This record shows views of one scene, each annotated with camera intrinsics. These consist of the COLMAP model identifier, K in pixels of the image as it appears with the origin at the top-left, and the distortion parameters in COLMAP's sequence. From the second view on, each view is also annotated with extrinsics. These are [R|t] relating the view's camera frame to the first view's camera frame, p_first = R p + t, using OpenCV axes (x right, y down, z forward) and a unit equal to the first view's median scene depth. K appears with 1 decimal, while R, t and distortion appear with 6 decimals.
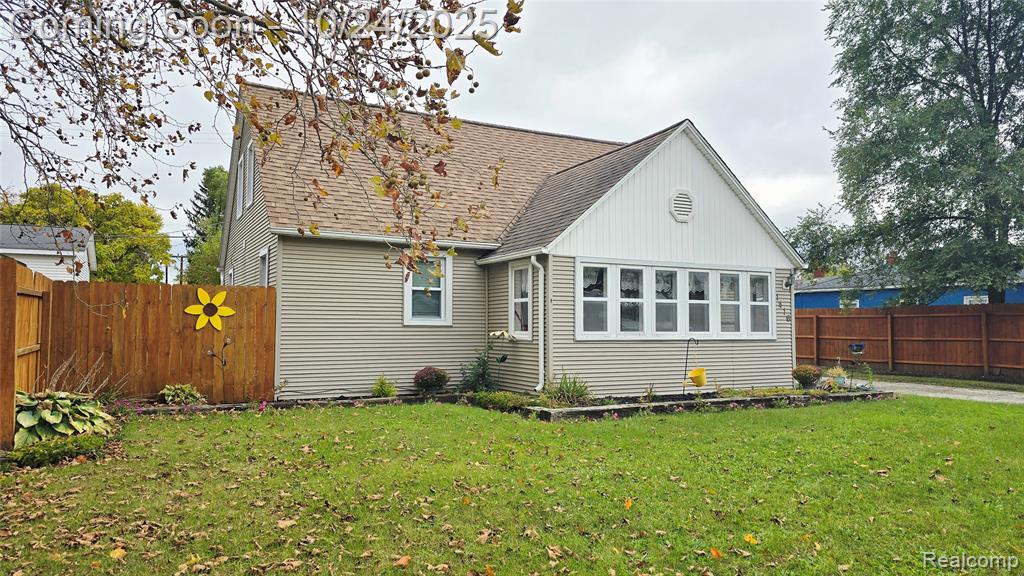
lens RADIAL K [[709.6, 0, 513.0], [0, 709.6, 291.4], [0, 0, 1]] dist [0.037015, -0.004594]
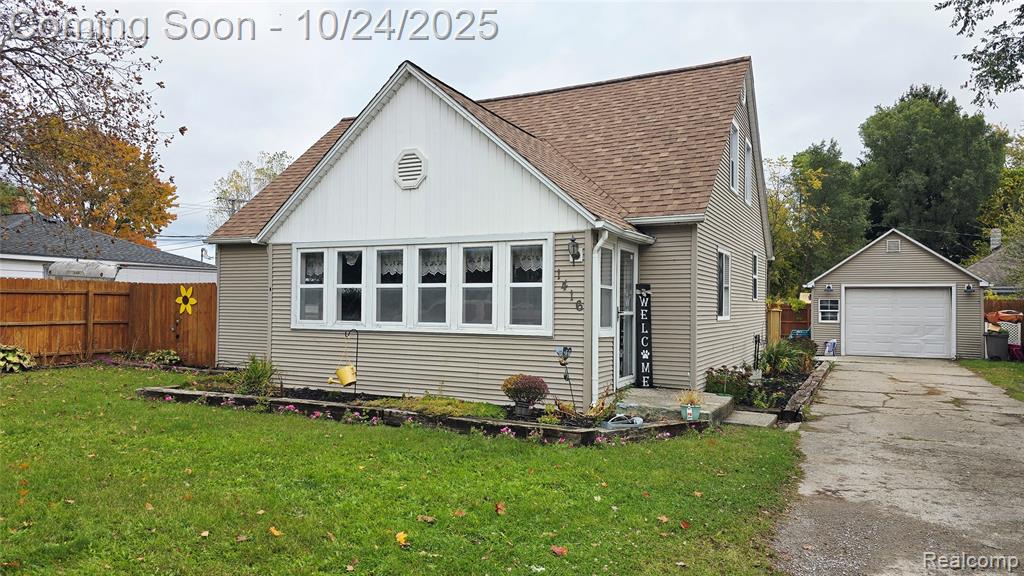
lens RADIAL K [[709.6, 0, 509.6], [0, 709.6, 293.4], [0, 0, 1]] dist [0.037015, -0.004594]
pose [[0.568599, -0.014872, -0.822480, 0.984593], [0.028286, 0.999599, 0.001480, 0.025061], [0.822128, -0.024107, 0.568791, 0.638493]]
